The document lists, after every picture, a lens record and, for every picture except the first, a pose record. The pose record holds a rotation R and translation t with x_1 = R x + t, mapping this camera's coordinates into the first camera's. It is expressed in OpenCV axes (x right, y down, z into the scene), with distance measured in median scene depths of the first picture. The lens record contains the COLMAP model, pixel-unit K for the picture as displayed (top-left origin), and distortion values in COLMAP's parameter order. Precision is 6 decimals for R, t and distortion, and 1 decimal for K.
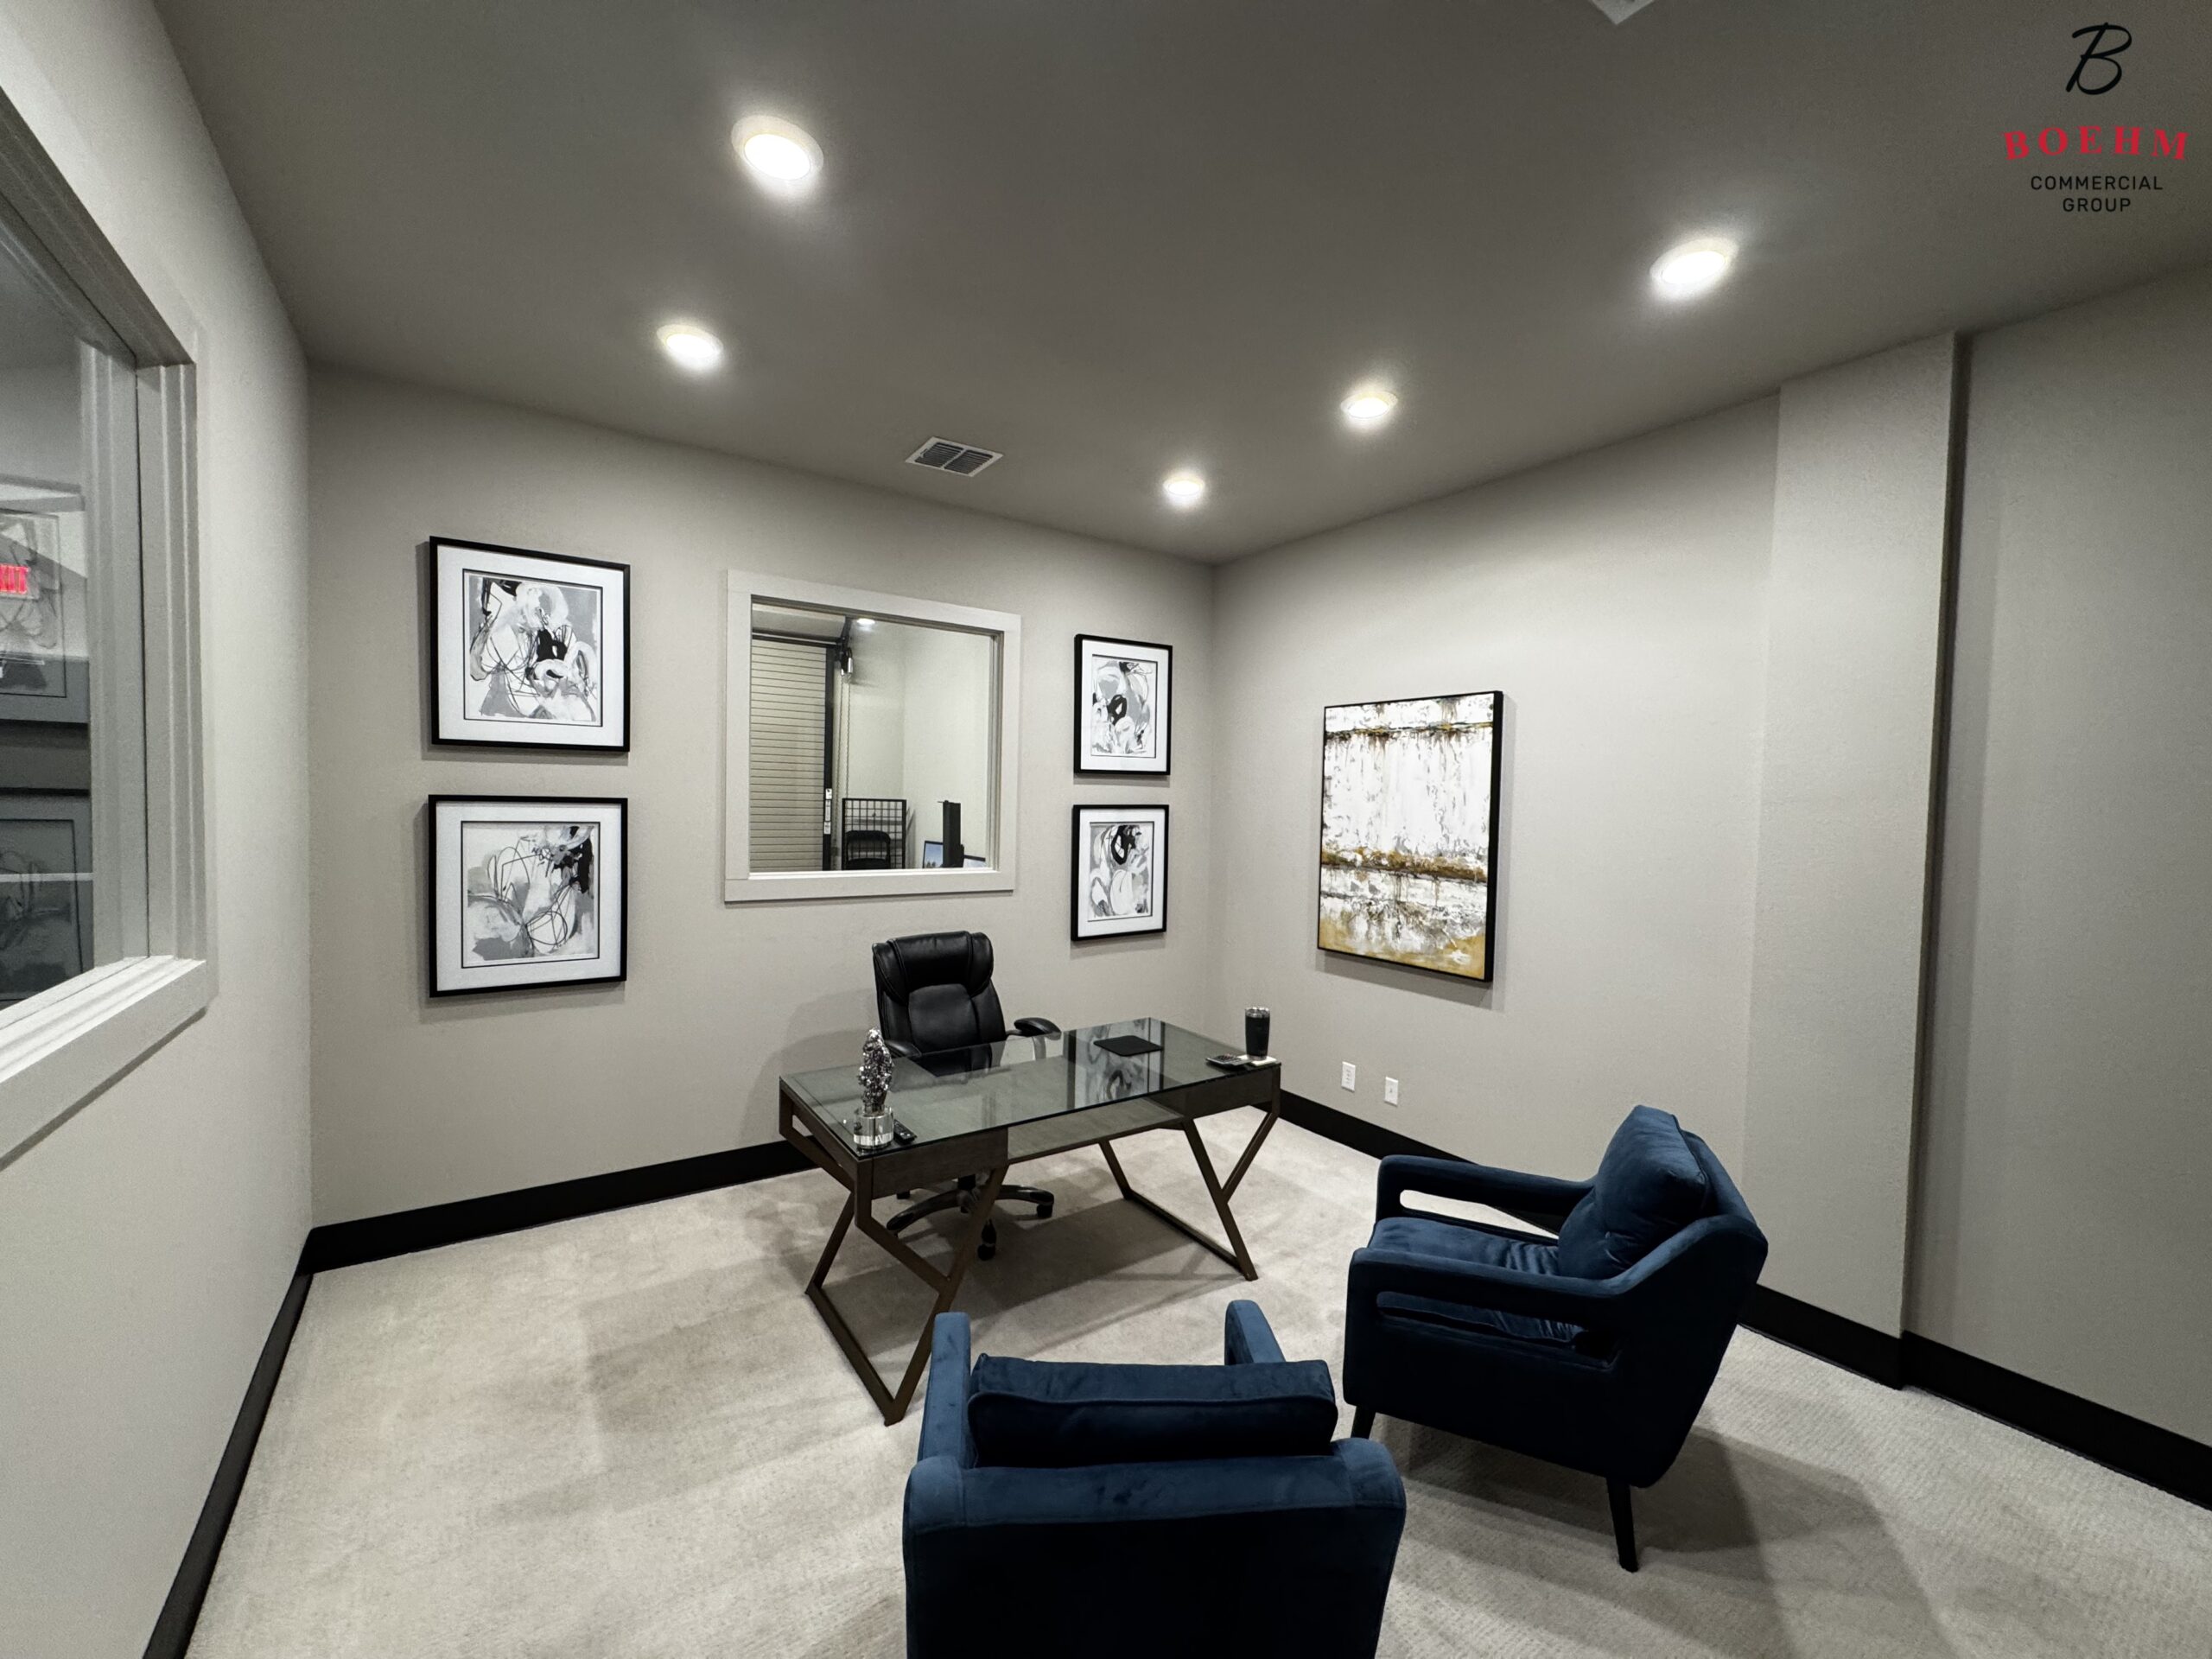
lens RADIAL K [[890.0, 0, 1103.6], [0, 890.0, 828.0], [0, 0, 1]] dist [0.000433, -0.000323]
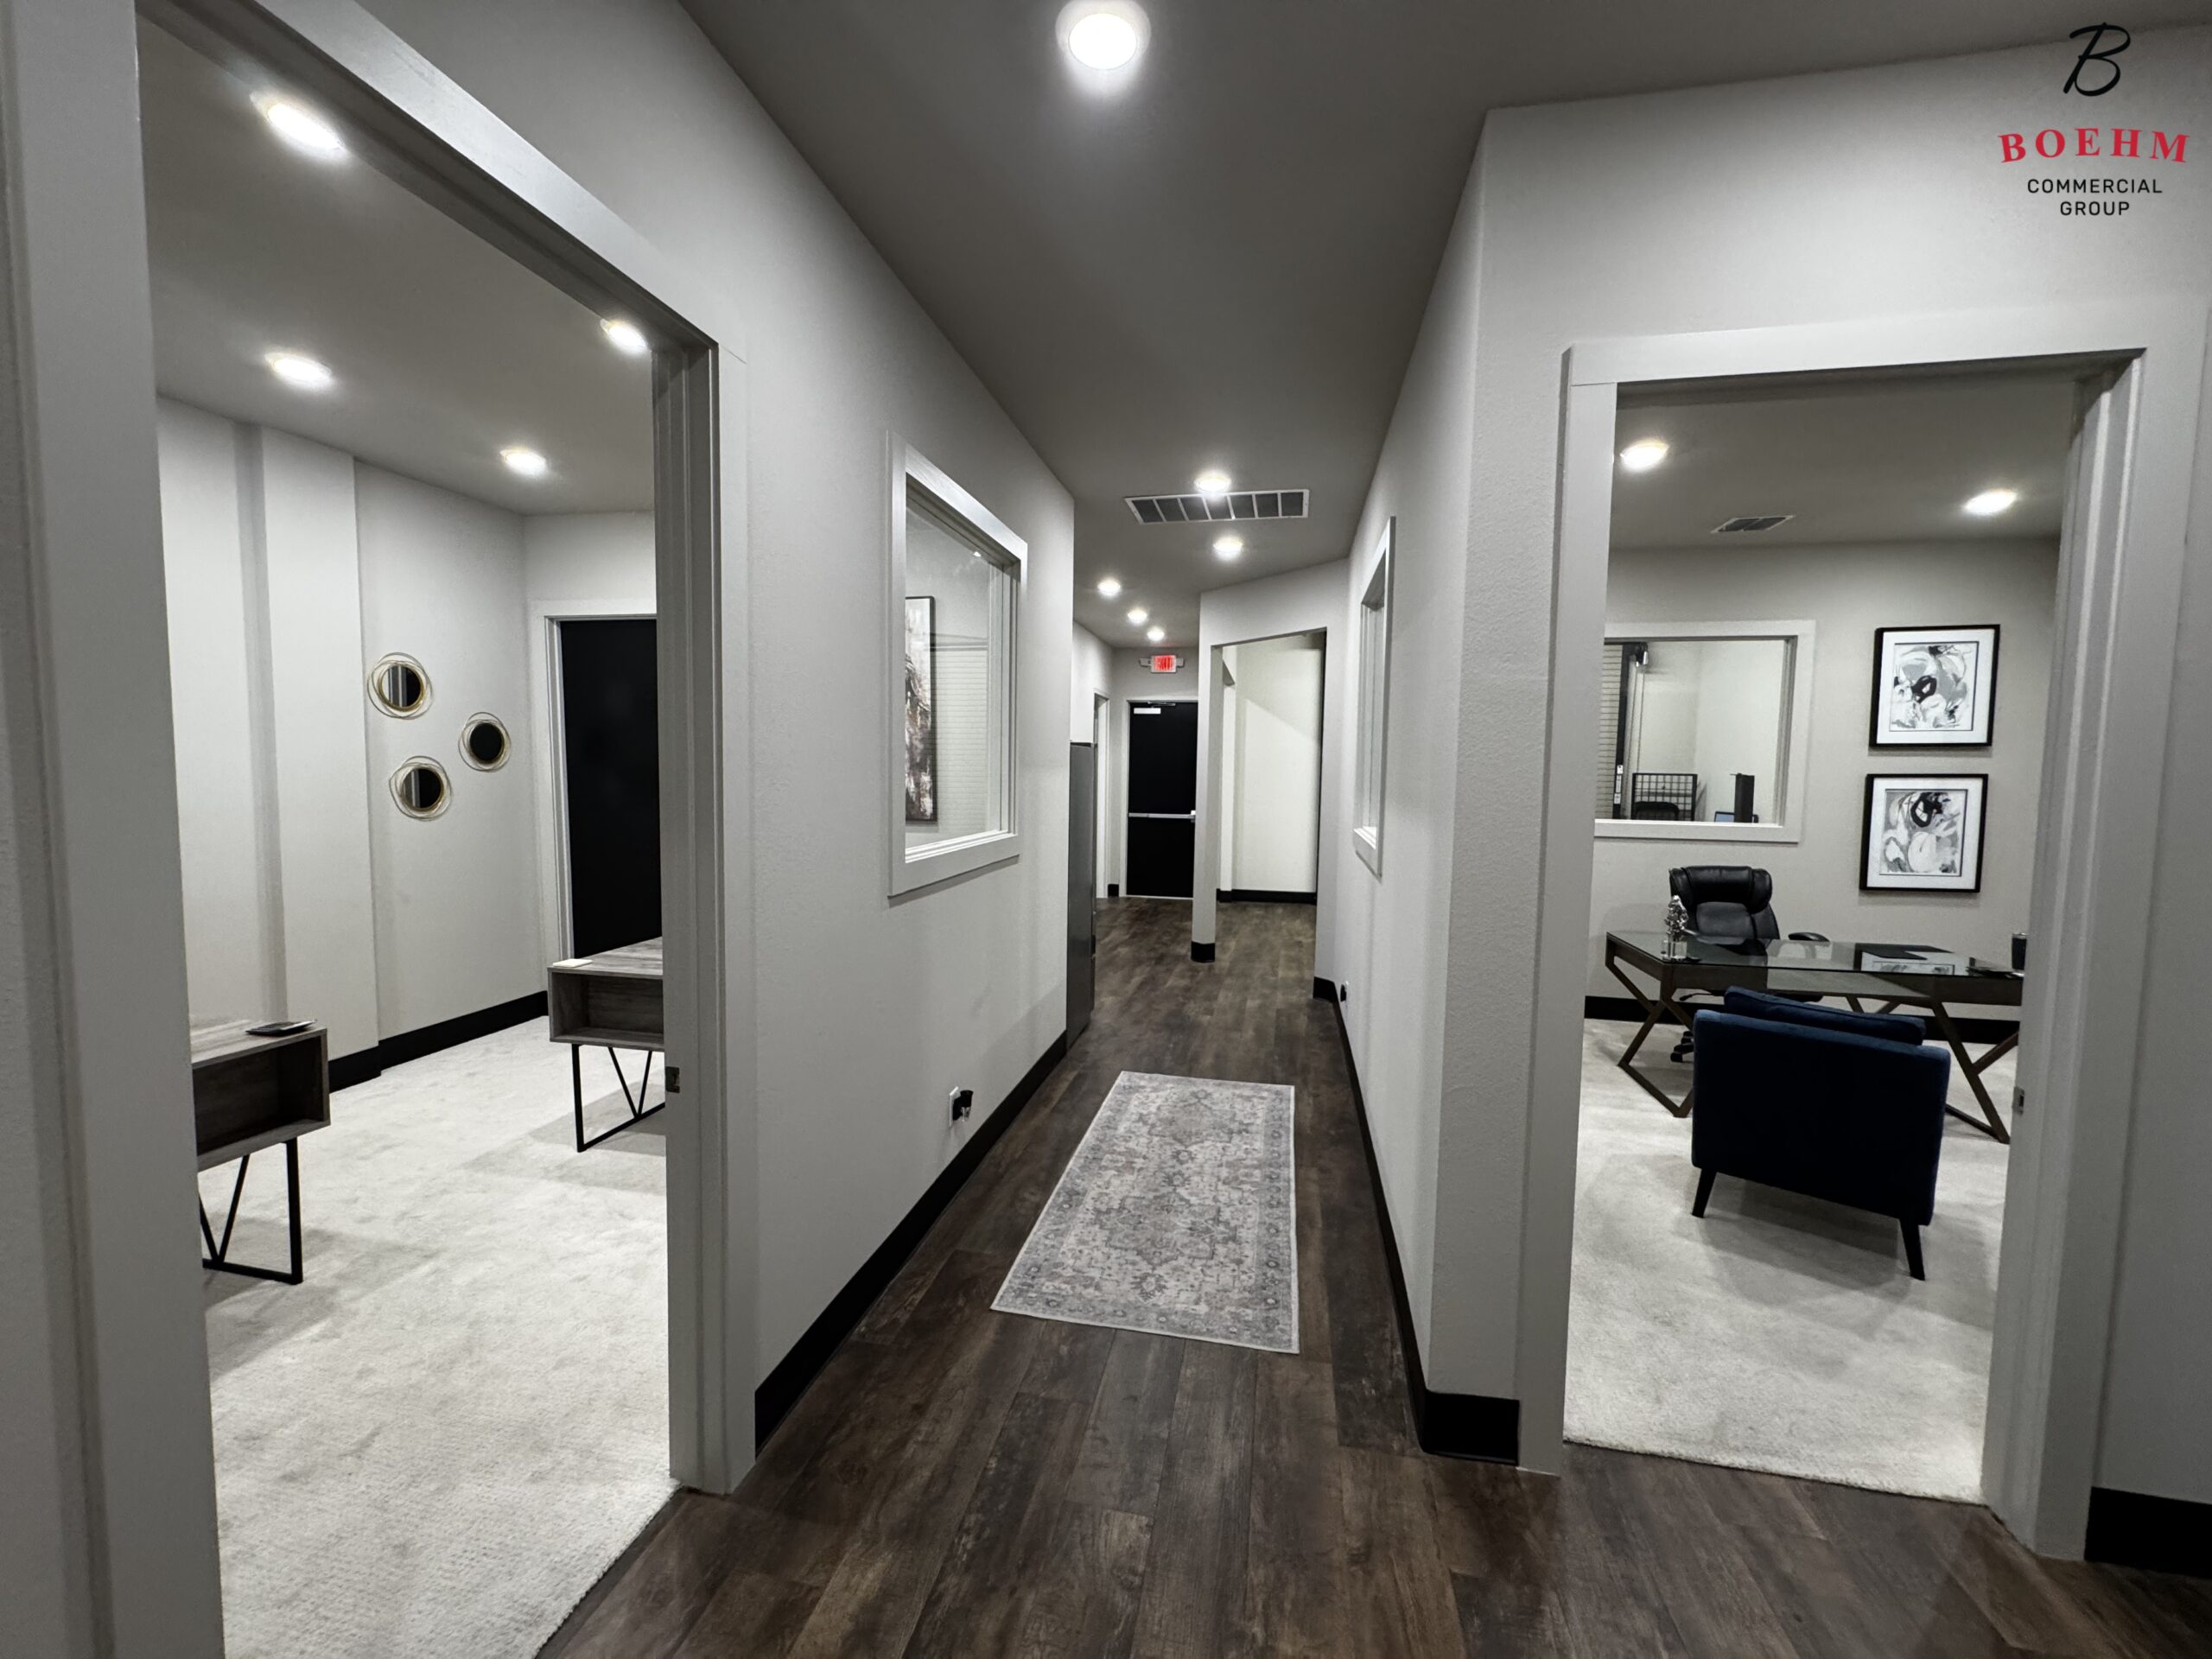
lens RADIAL K [[890.0, 0, 1103.6], [0, 890.0, 828.0], [0, 0, 1]] dist [0.000433, -0.000323]
pose [[0.695282, 0.038526, -0.717704, 0.107982], [-0.023452, 0.999247, 0.030919, 0.031581], [0.718354, -0.004666, 0.695662, -0.525324]]
